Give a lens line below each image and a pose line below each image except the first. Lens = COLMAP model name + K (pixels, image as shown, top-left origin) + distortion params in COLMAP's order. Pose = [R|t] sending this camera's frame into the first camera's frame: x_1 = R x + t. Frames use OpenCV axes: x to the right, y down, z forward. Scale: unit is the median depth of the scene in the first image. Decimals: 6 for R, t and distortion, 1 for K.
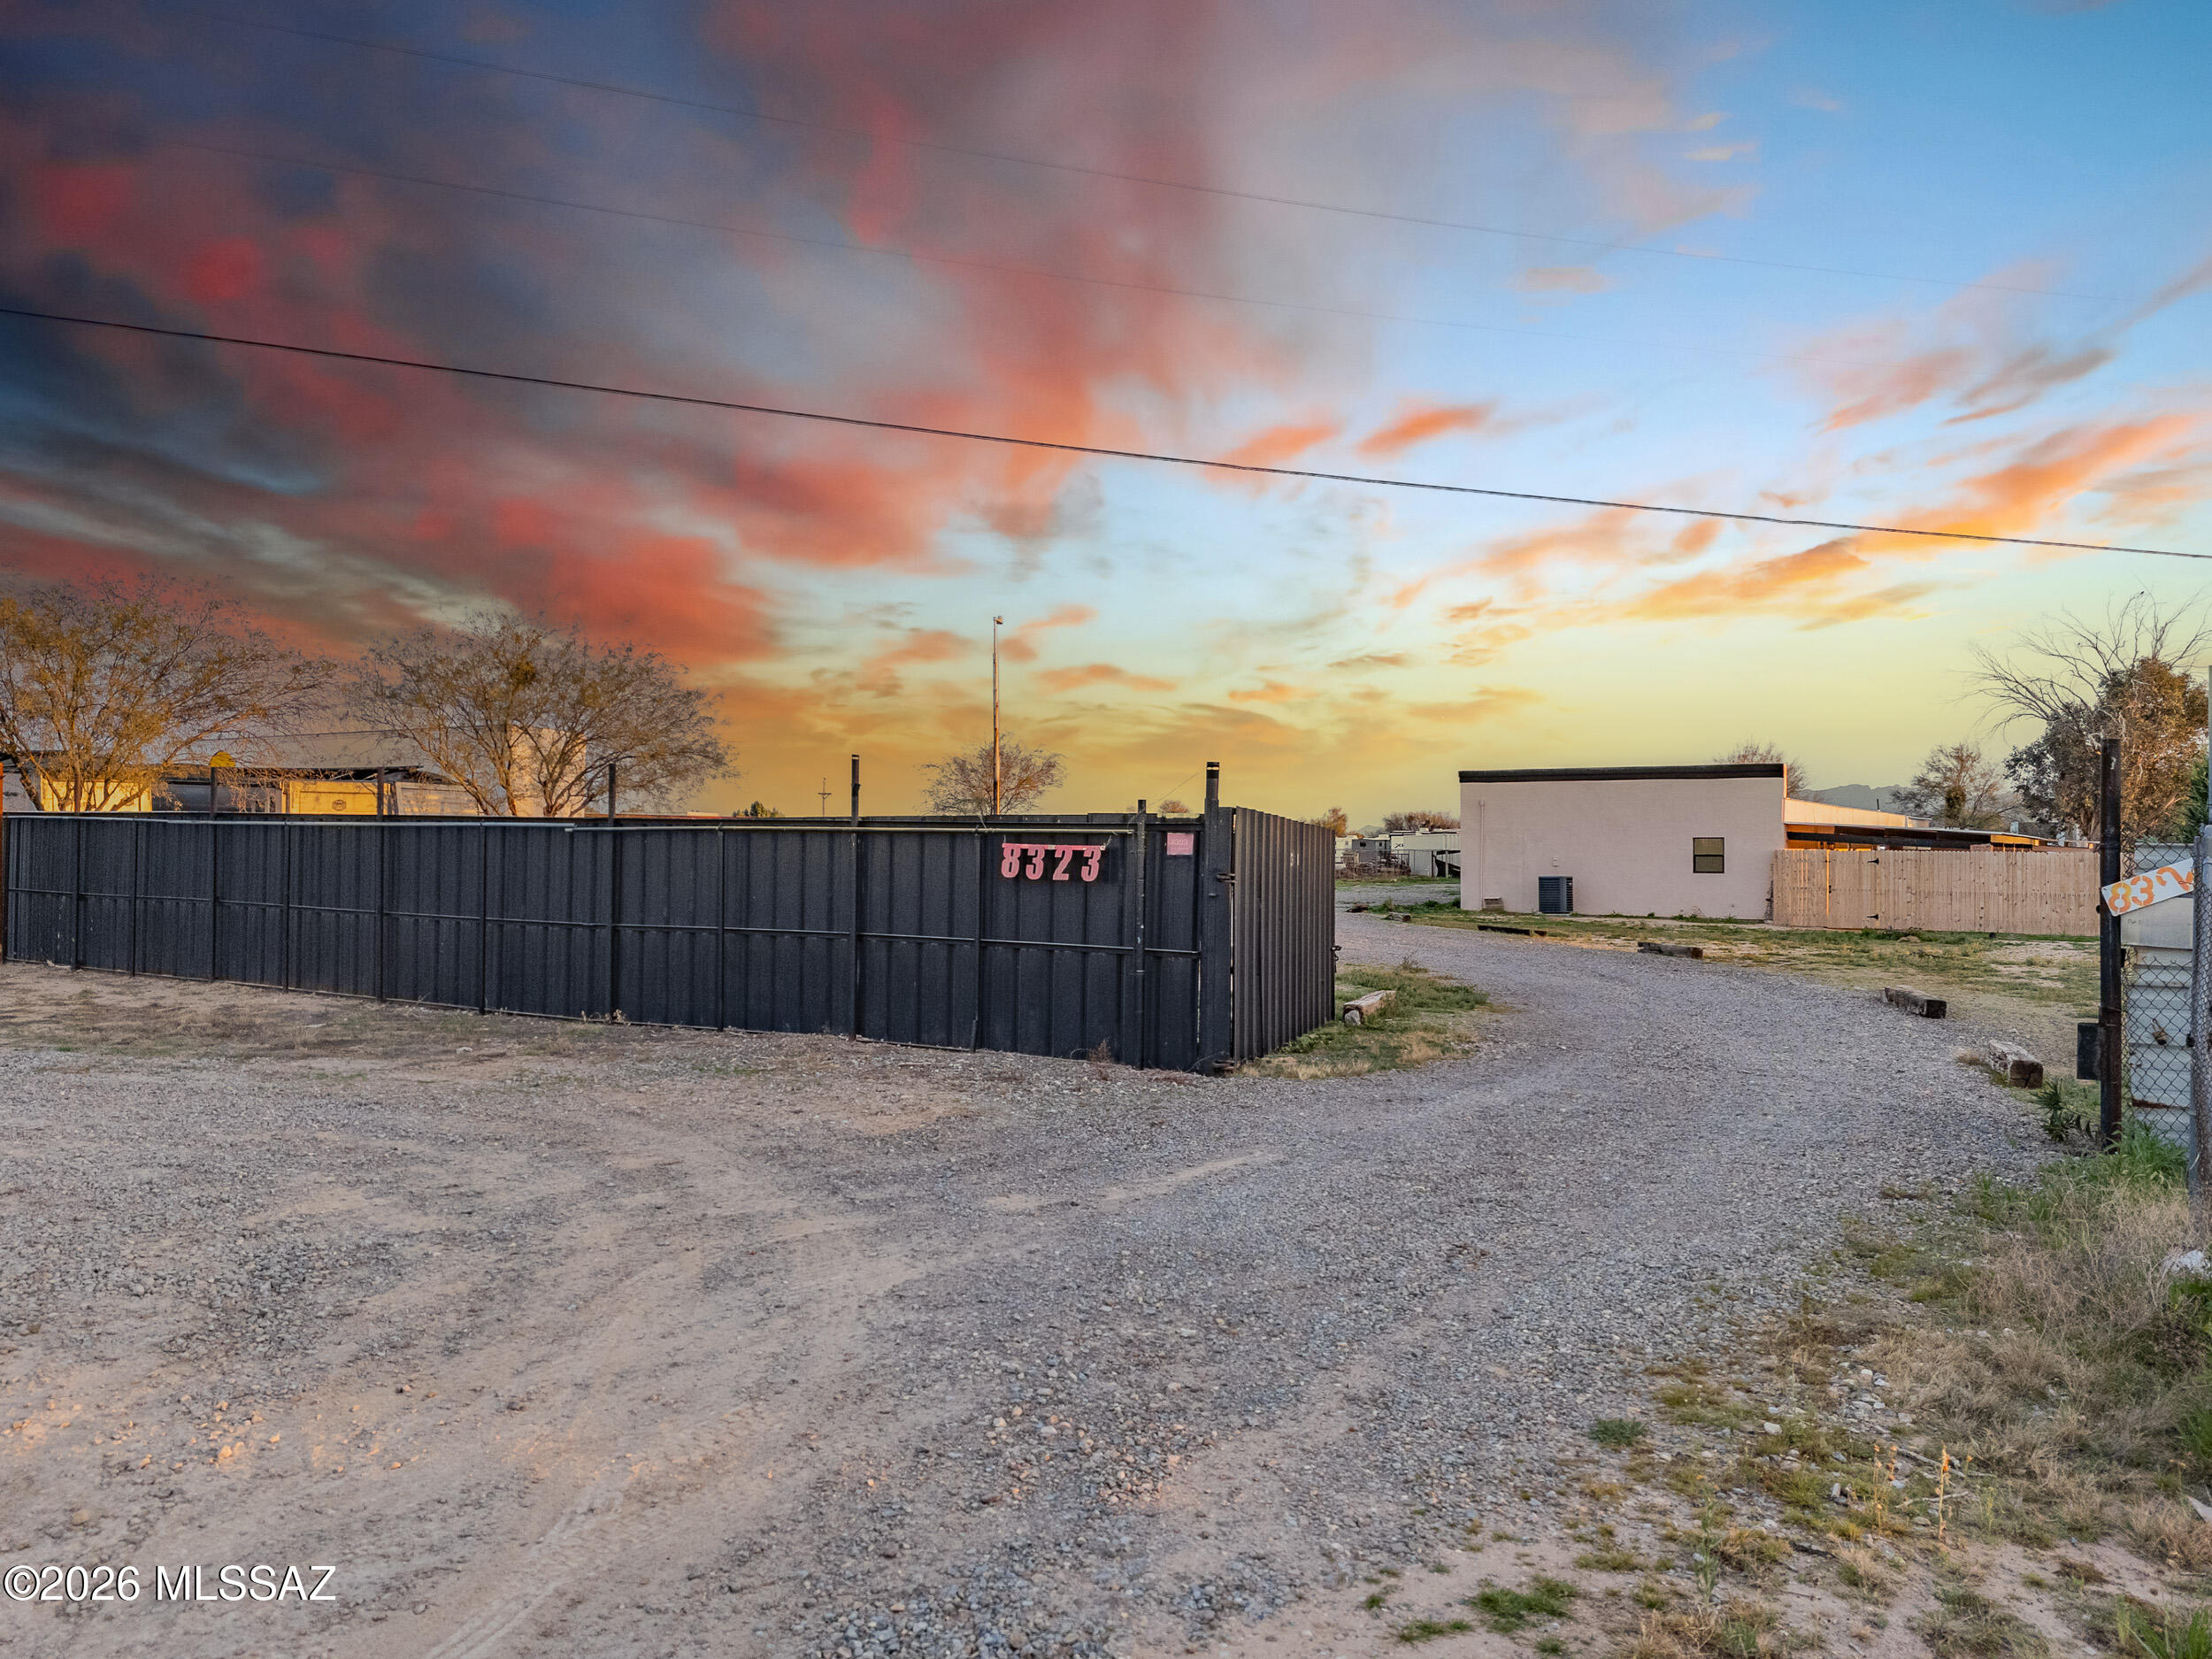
lens RADIAL K [[1552.8, 0, 1115.5], [0, 1552.8, 820.9], [0, 0, 1]] dist [-0.000109, -0.000338]
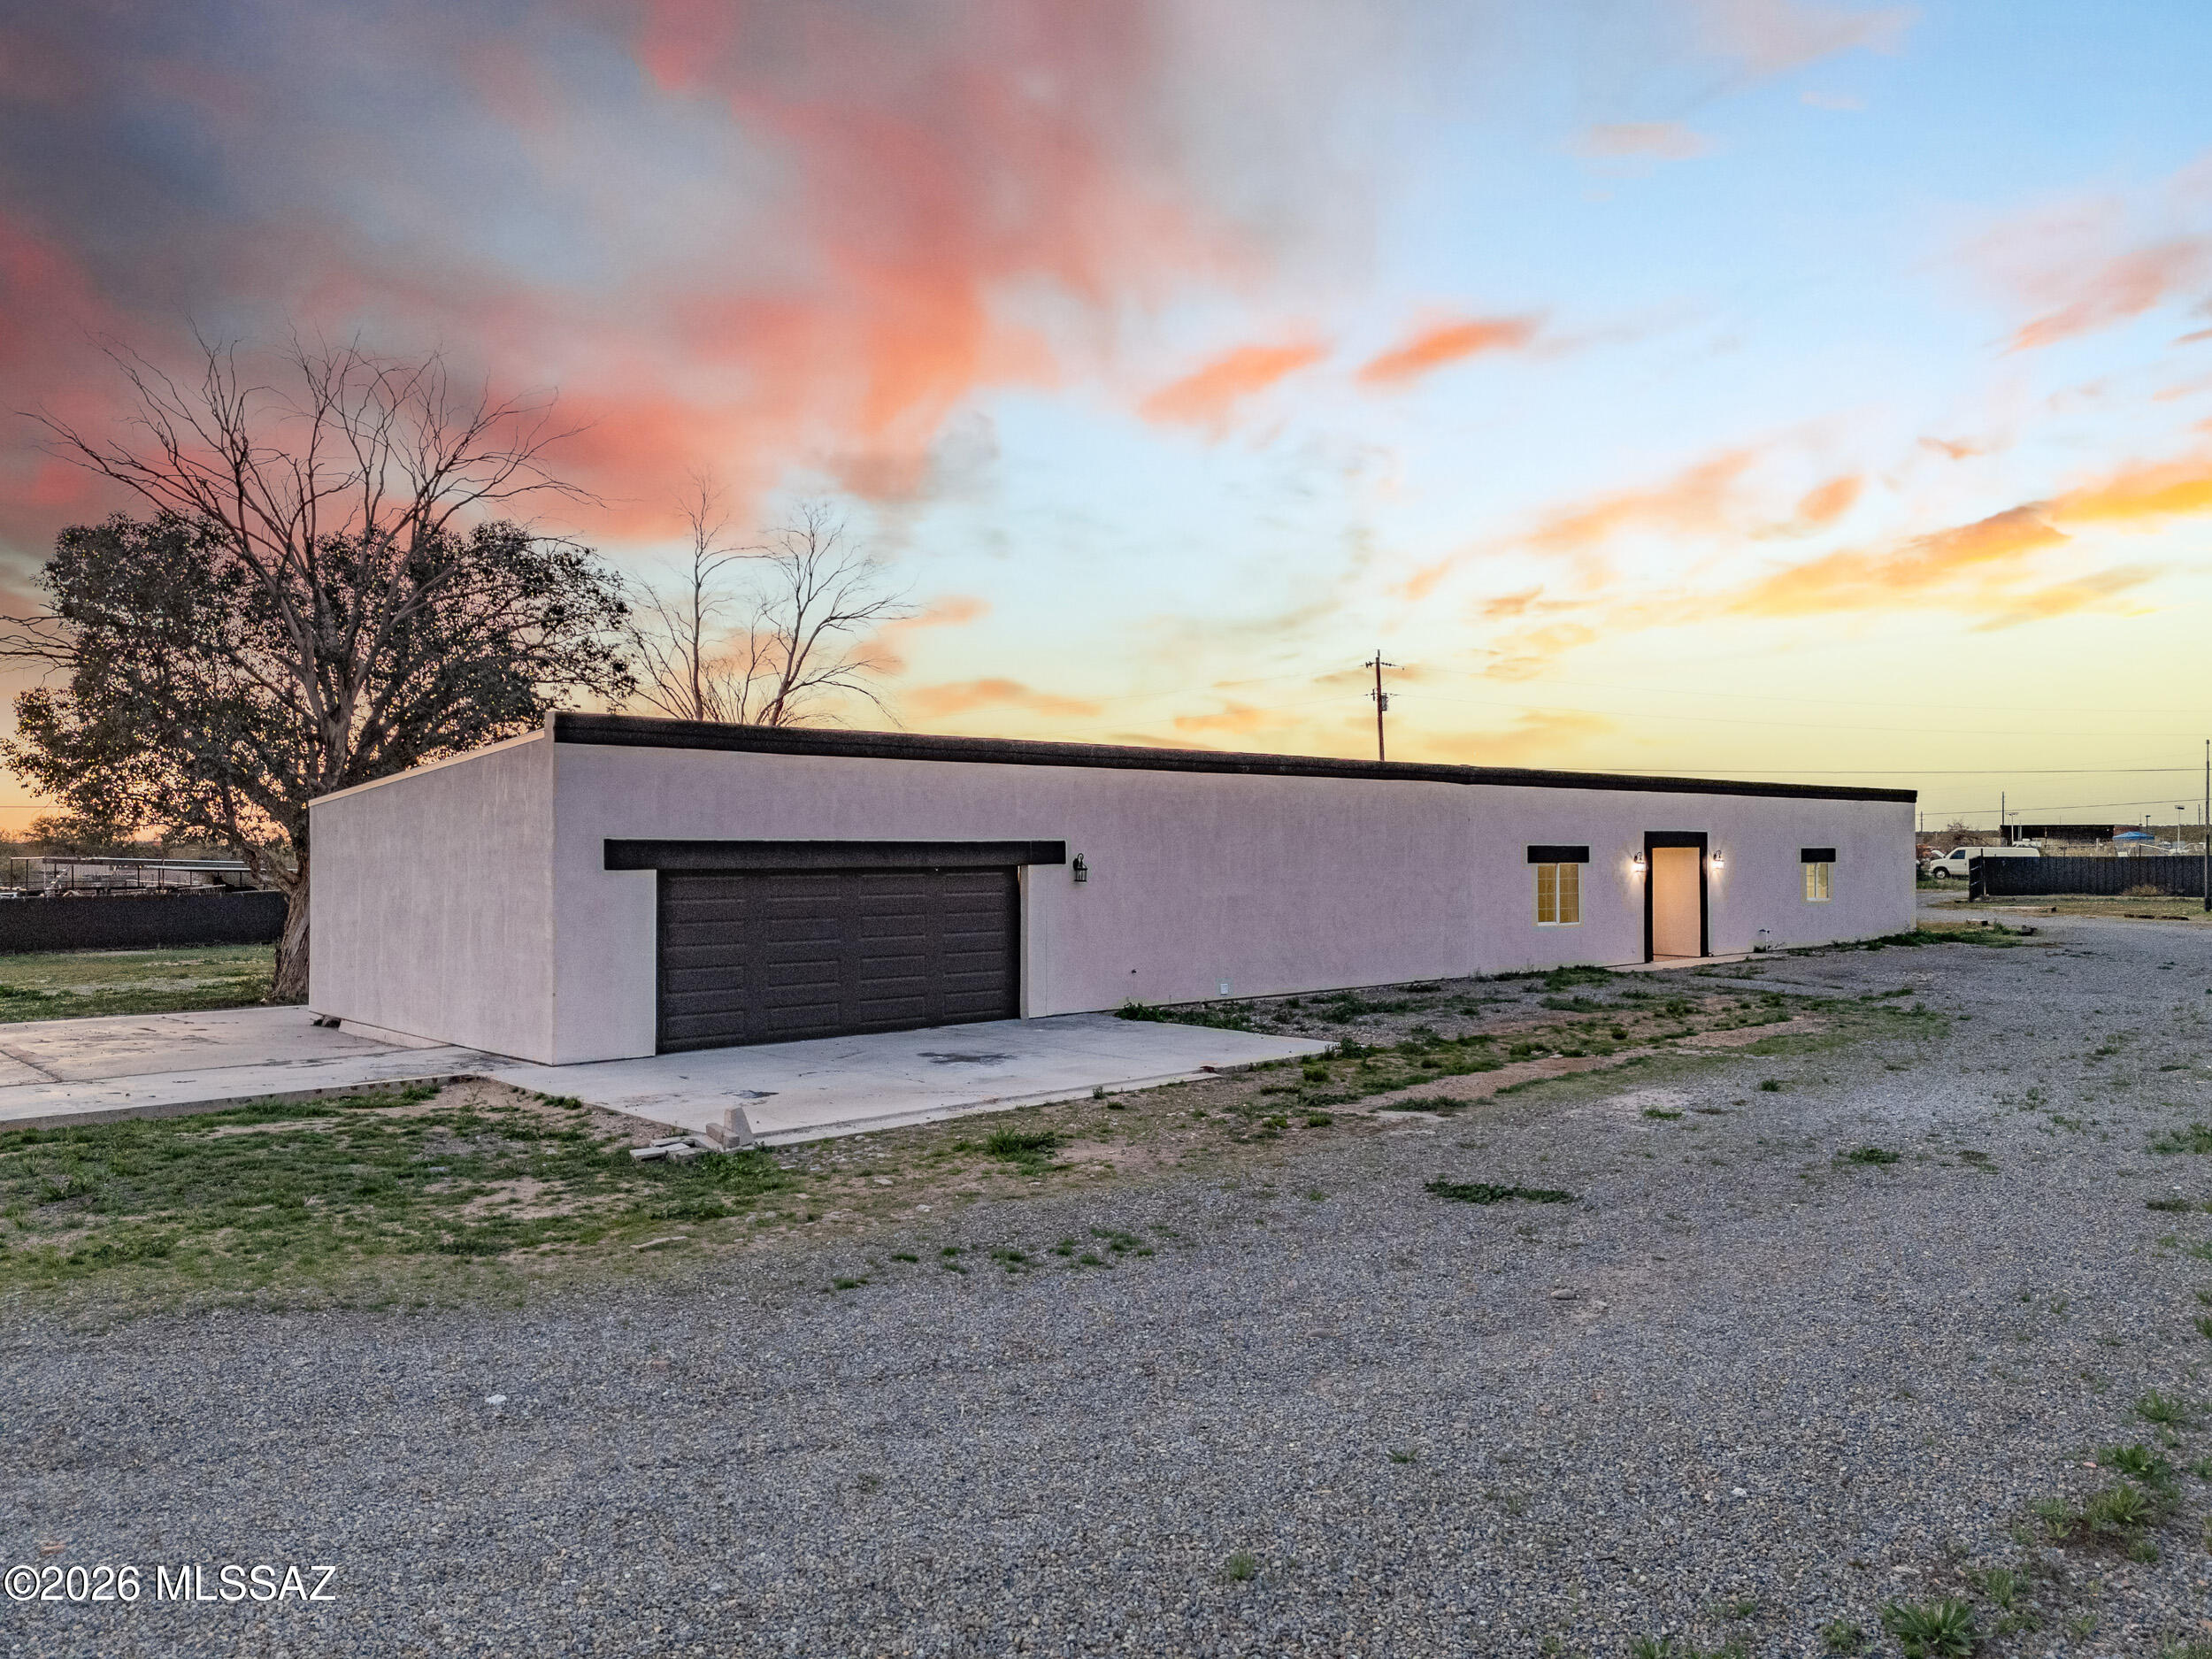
lens RADIAL K [[1552.8, 0, 1107.7], [0, 1552.8, 844.4], [0, 0, 1]] dist [-0.000109, -0.000338]
pose [[0.999978, -0.000281, 0.006586, 0.037588], [0.000295, 0.999998, -0.002169, -0.023302], [-0.006586, 0.002171, 0.999976, 0.287847]]
